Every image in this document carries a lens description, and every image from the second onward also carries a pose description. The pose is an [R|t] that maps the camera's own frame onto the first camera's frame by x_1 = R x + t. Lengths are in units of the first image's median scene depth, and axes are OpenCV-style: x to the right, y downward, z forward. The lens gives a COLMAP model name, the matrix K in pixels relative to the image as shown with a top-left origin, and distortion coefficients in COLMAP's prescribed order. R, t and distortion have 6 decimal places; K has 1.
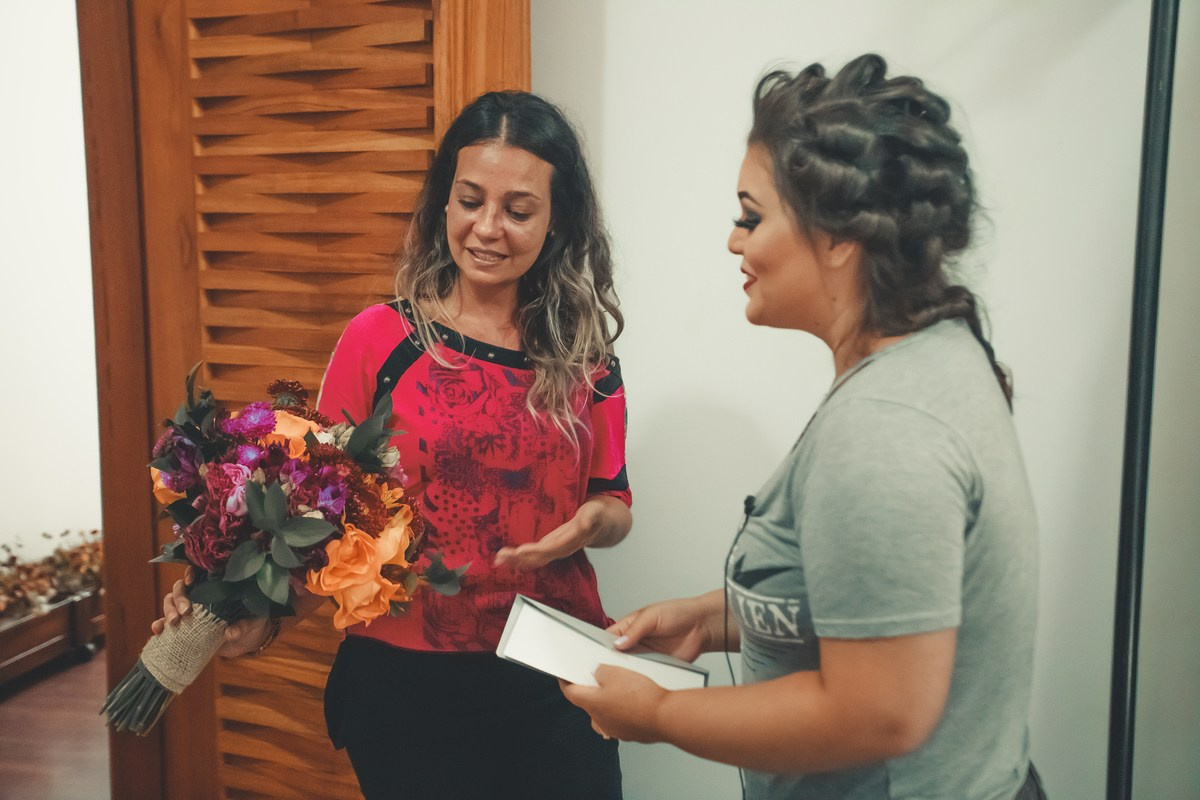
lens RADIAL K [[1351.9, 0, 598.1], [0, 1351.9, 396.0], [0, 0, 1]] dist [0.086507, 0.000000]
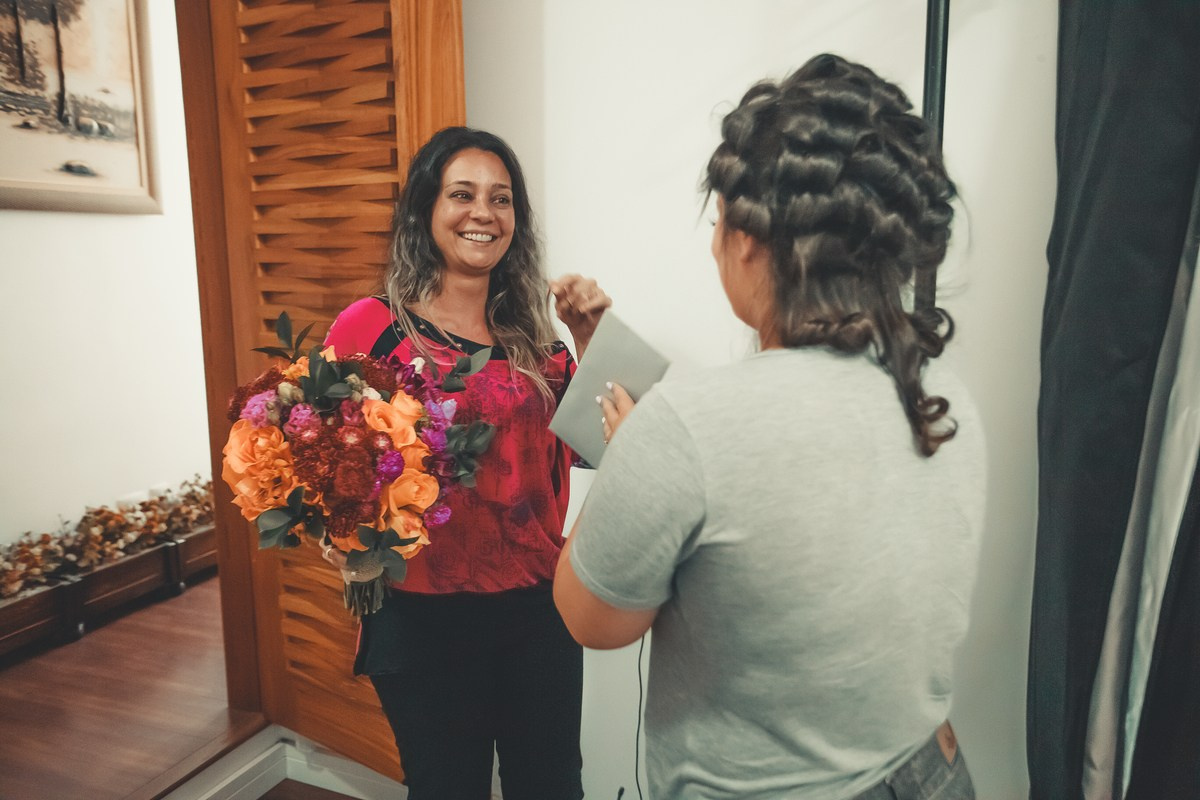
lens RADIAL K [[983.4, 0, 605.1], [0, 983.4, 394.3], [0, 0, 1]] dist [0.024036, 0.015872]
pose [[0.990074, 0.012183, -0.140017, 0.197087], [-0.008341, 0.999573, 0.027994, -0.007961], [0.140298, -0.026549, 0.989753, 0.093918]]
